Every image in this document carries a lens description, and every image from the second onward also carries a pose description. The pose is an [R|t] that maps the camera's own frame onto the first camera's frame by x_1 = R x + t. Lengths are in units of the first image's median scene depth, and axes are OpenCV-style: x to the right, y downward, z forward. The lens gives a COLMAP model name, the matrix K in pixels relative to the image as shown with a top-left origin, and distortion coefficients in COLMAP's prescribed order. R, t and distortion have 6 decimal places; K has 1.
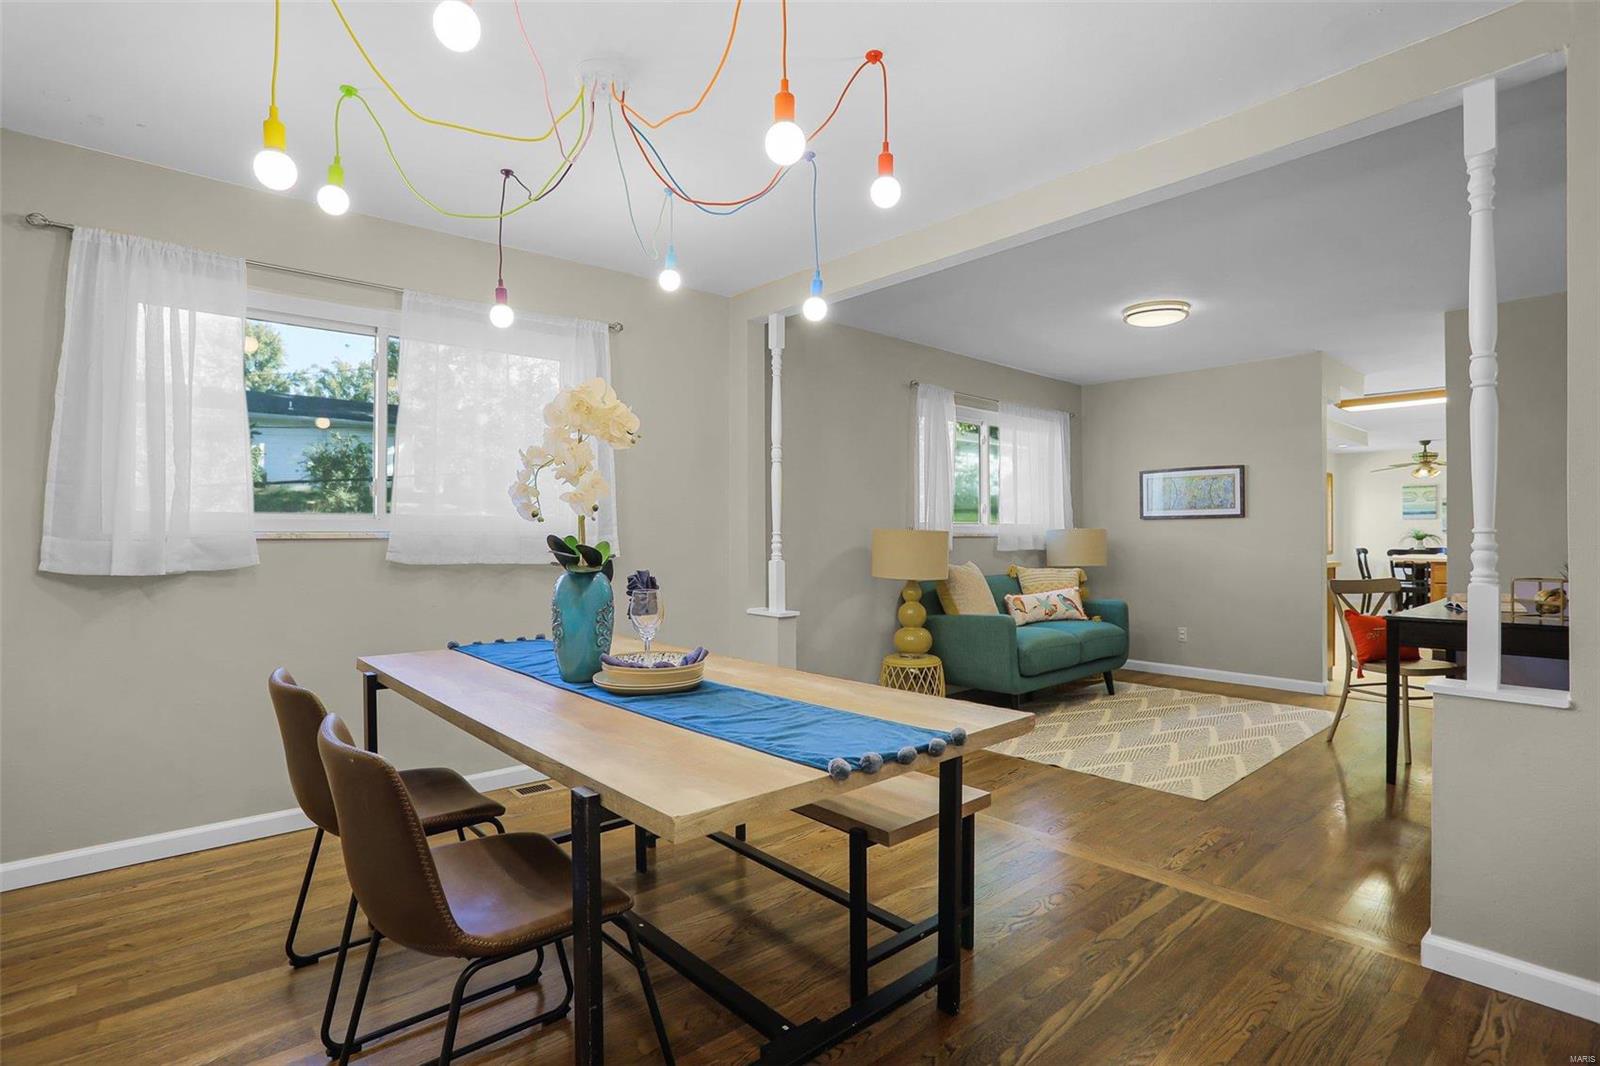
lens RADIAL K [[784.9, 0, 786.2], [0, 784.9, 536.3], [0, 0, 1]] dist [-0.055755, 0.009889]
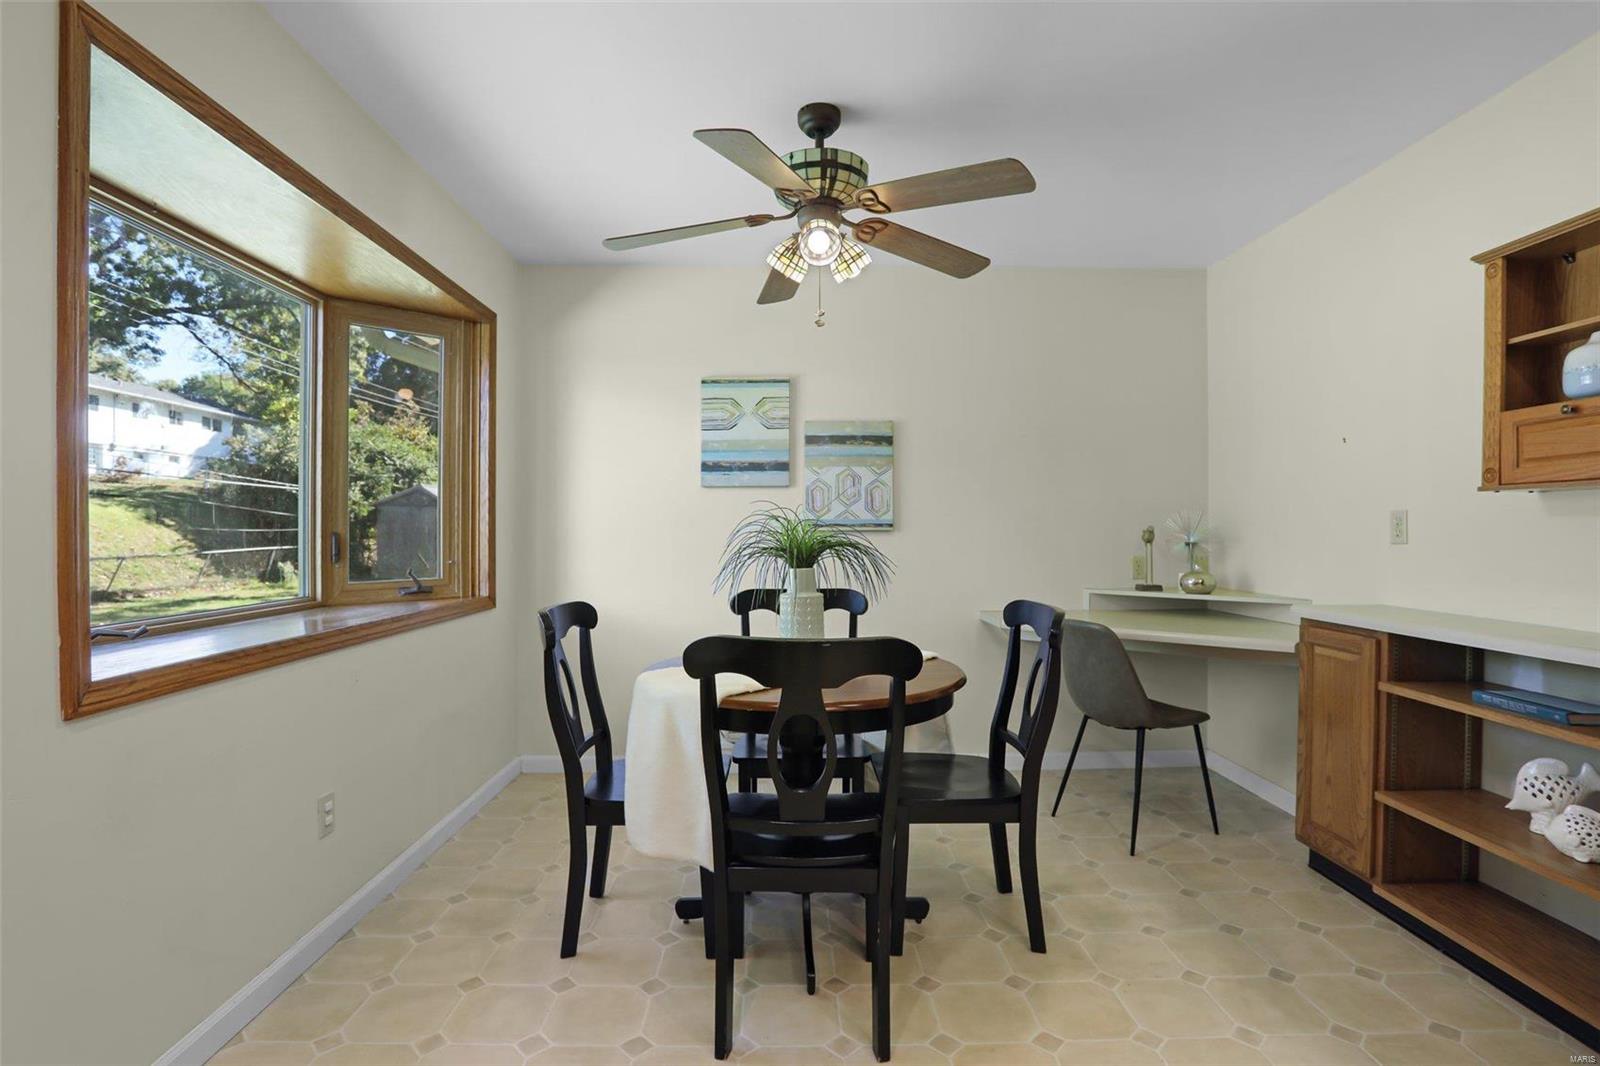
lens RADIAL K [[784.9, 0, 799.2], [0, 784.9, 534.6], [0, 0, 1]] dist [-0.055755, 0.009889]
pose [[0.643377, -0.002258, 0.765546, 1.187818], [0.001618, 0.999997, 0.001589, -0.006964], [-0.765547, 0.000216, 0.643379, 1.529666]]
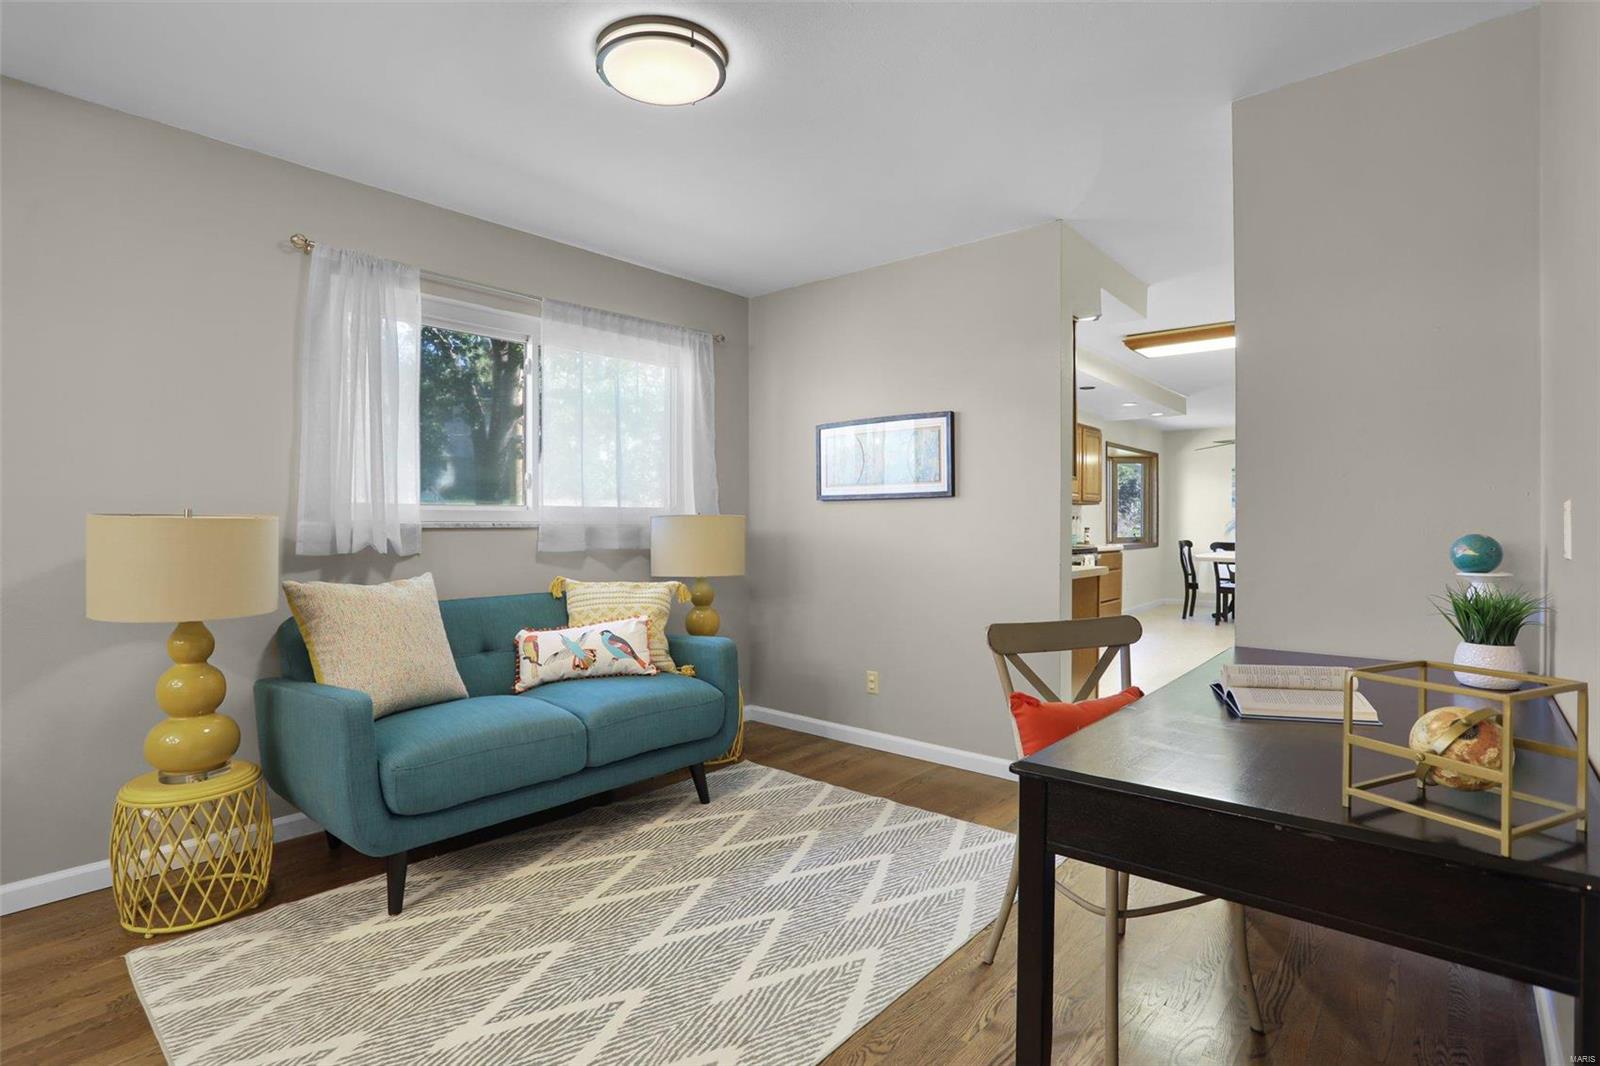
lens RADIAL K [[784.9, 0, 794.5], [0, 784.9, 530.5], [0, 0, 1]] dist [-0.055755, 0.009889]
pose [[0.989653, -0.001595, 0.143473, 0.376610], [0.000923, 0.999988, 0.004749, -0.000154], [-0.143479, -0.004568, 0.989643, 0.392451]]
